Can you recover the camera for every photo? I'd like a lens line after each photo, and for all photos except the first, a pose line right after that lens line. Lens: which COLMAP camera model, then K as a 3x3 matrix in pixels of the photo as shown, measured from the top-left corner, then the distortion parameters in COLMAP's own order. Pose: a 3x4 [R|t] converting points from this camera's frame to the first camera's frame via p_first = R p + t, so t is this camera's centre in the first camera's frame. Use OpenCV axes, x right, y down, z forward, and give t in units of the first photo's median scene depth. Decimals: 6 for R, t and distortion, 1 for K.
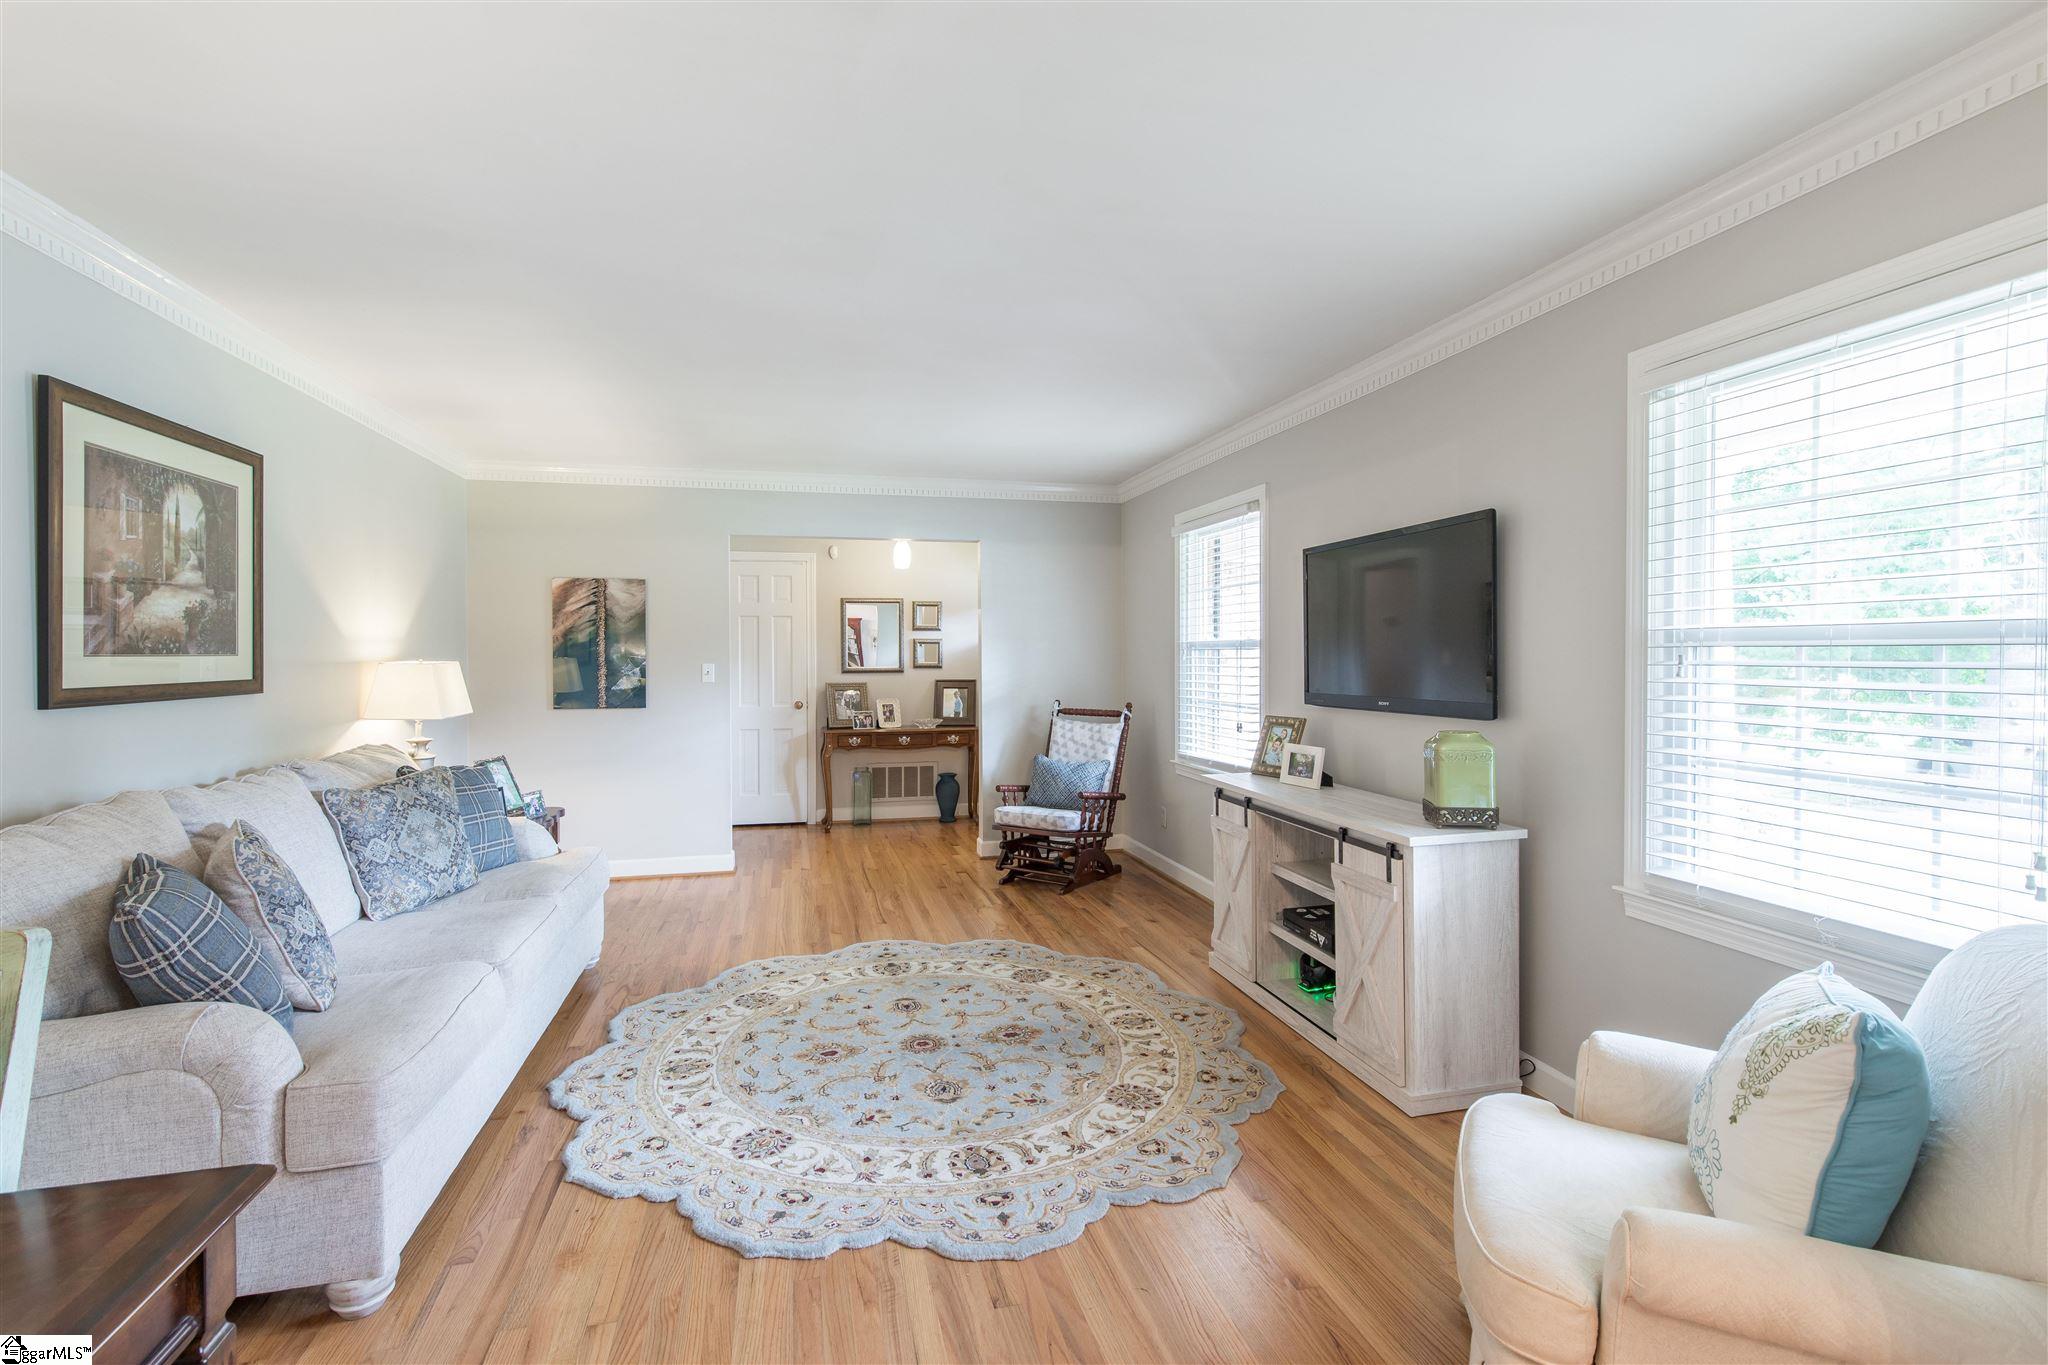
lens RADIAL K [[928.3, 0, 1019.4], [0, 928.3, 668.9], [0, 0, 1]] dist [-0.003661, -0.000738]
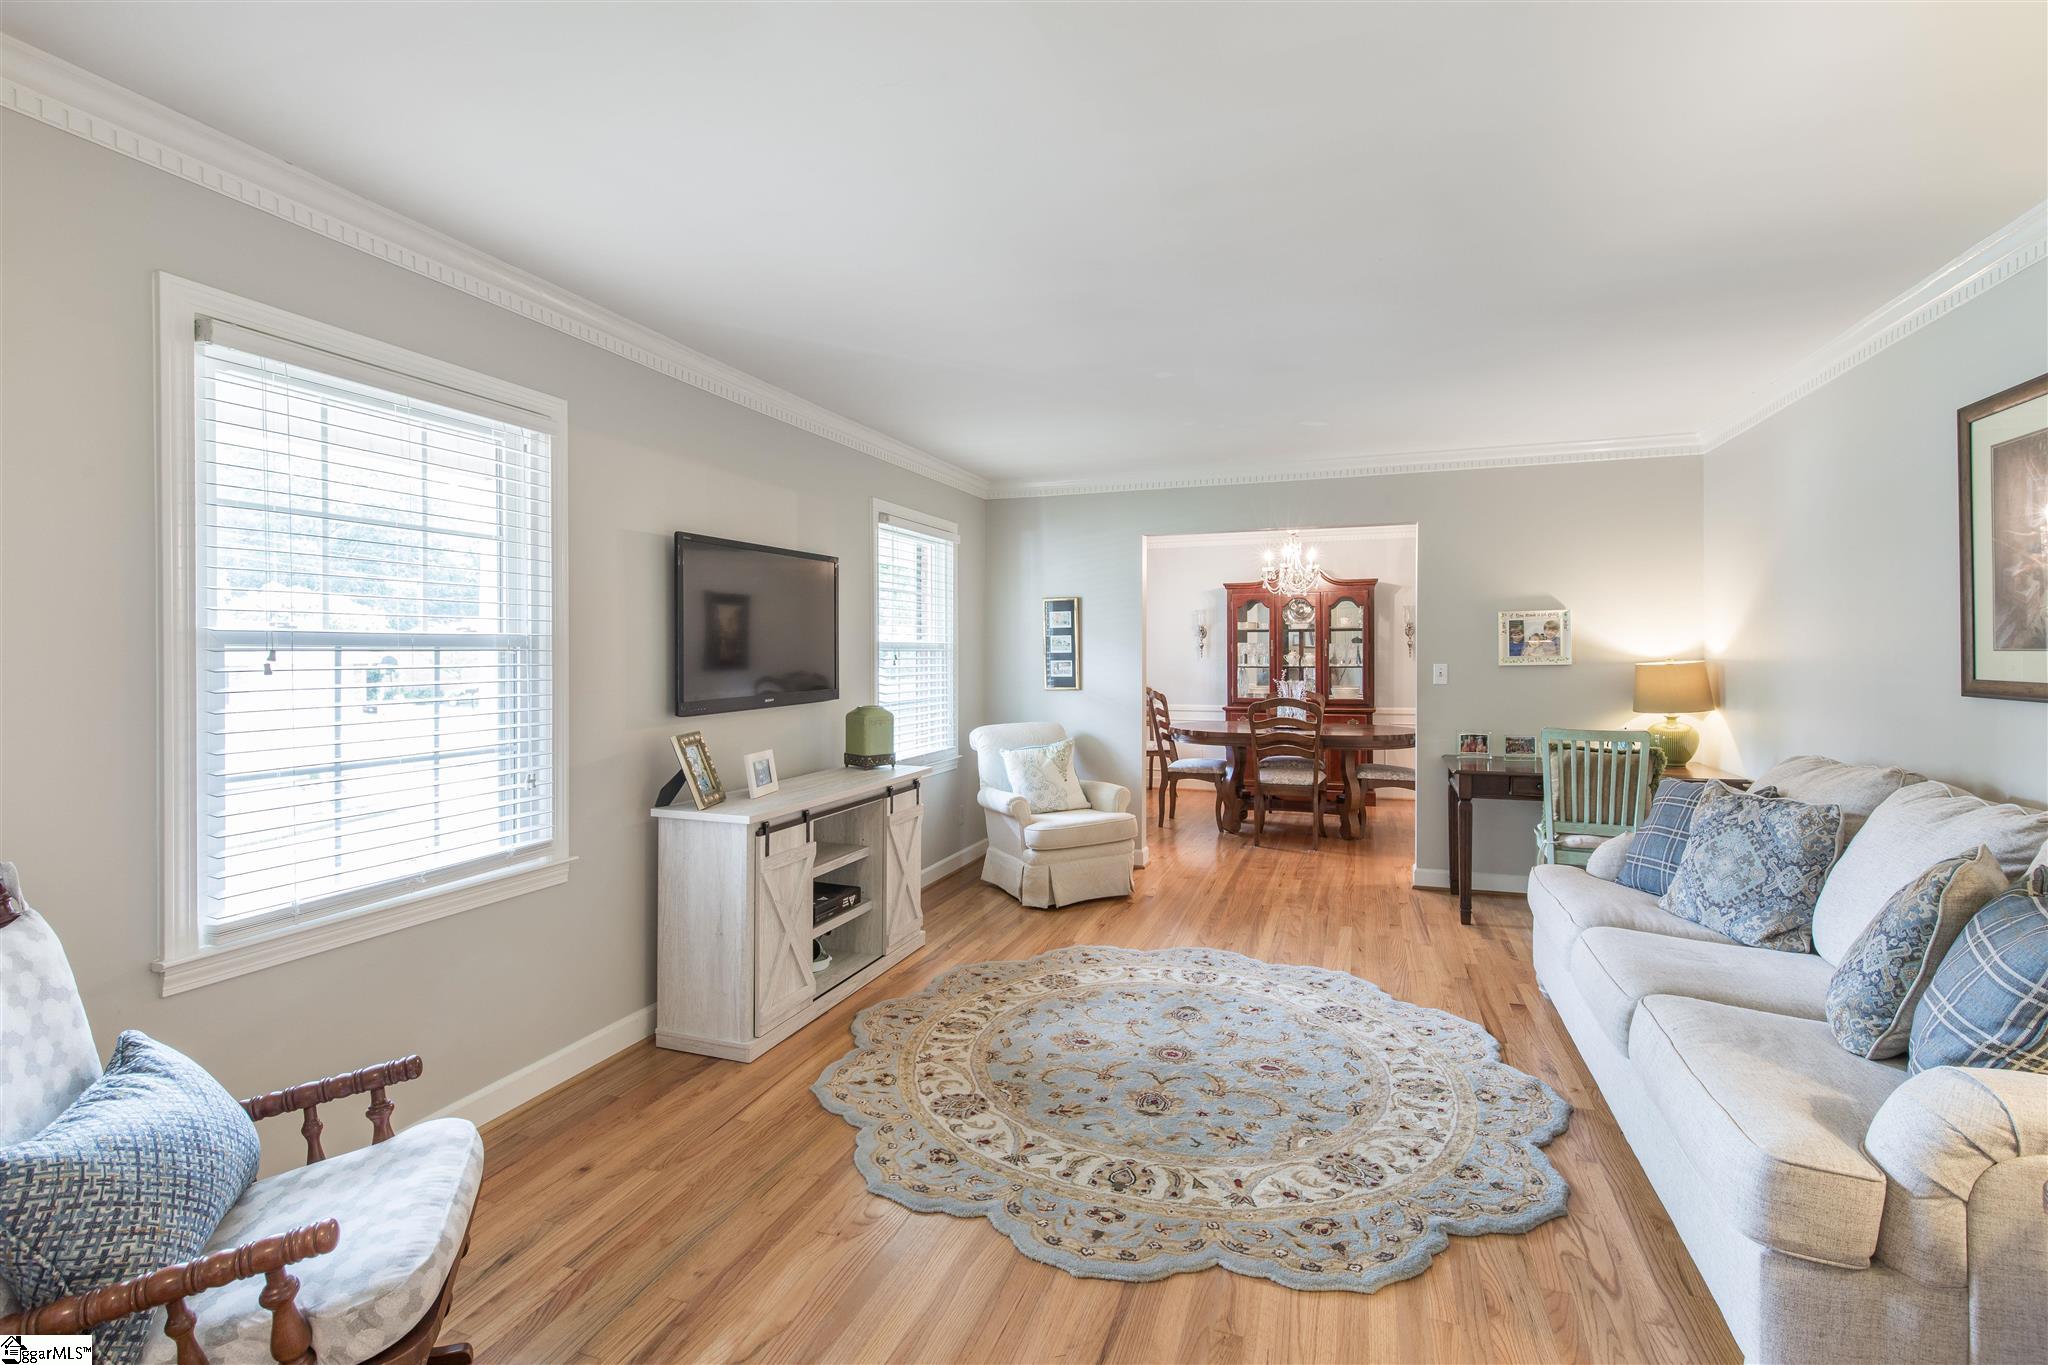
lens RADIAL K [[928.3, 0, 1021.9], [0, 928.3, 638.8], [0, 0, 1]] dist [-0.003661, -0.000738]
pose [[-0.829533, 0.012949, 0.558307, -0.511026], [0.016658, 0.999860, 0.001560, -0.035045], [-0.558209, 0.010594, -0.829633, 1.851279]]
